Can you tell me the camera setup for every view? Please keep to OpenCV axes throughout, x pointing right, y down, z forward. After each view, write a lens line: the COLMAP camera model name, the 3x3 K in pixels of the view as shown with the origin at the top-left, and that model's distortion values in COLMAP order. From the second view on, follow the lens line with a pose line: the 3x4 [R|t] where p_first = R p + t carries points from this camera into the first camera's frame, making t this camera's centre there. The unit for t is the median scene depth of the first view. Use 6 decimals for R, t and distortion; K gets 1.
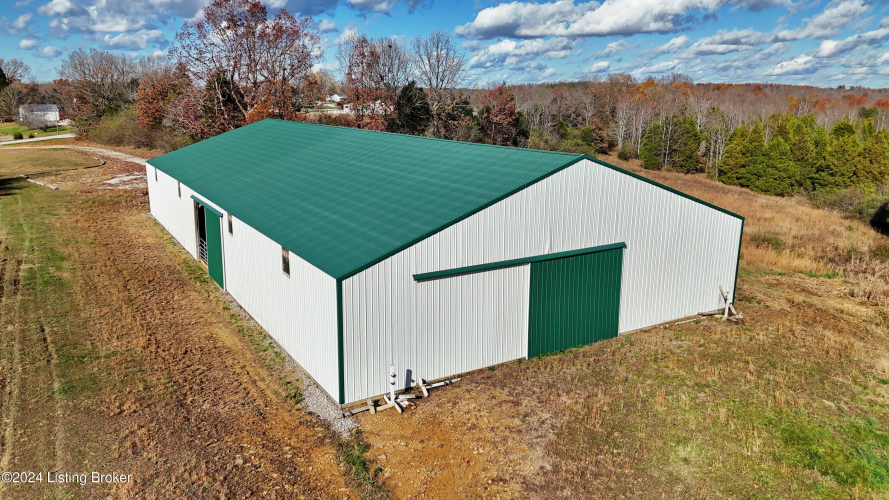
lens RADIAL K [[651.5, 0, 444.5], [0, 651.5, 250.0], [0, 0, 1]] dist [0.075259, -0.076979]
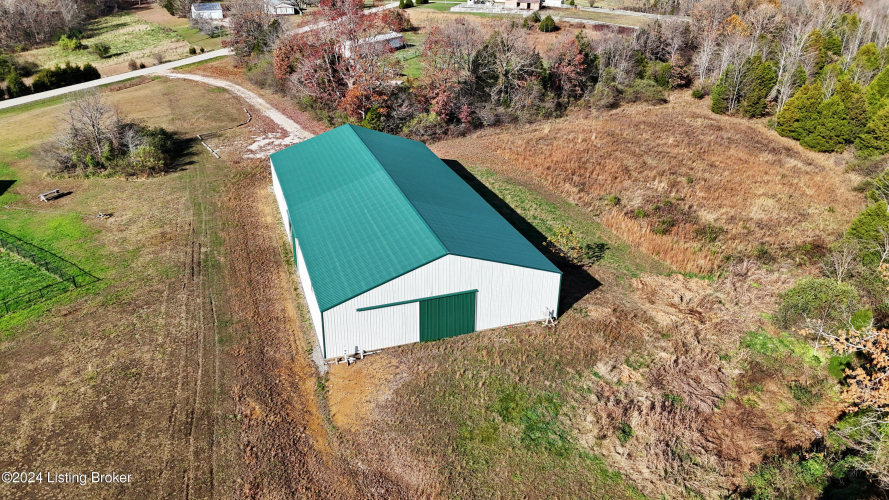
lens RADIAL K [[651.5, 0, 444.5], [0, 651.5, 250.0], [0, 0, 1]] dist [0.075259, -0.076979]
pose [[0.975442, 0.097349, -0.197575, 0.598967], [-0.053707, 0.975074, 0.215282, -0.587623], [0.213608, -0.199384, 0.956356, -0.945360]]
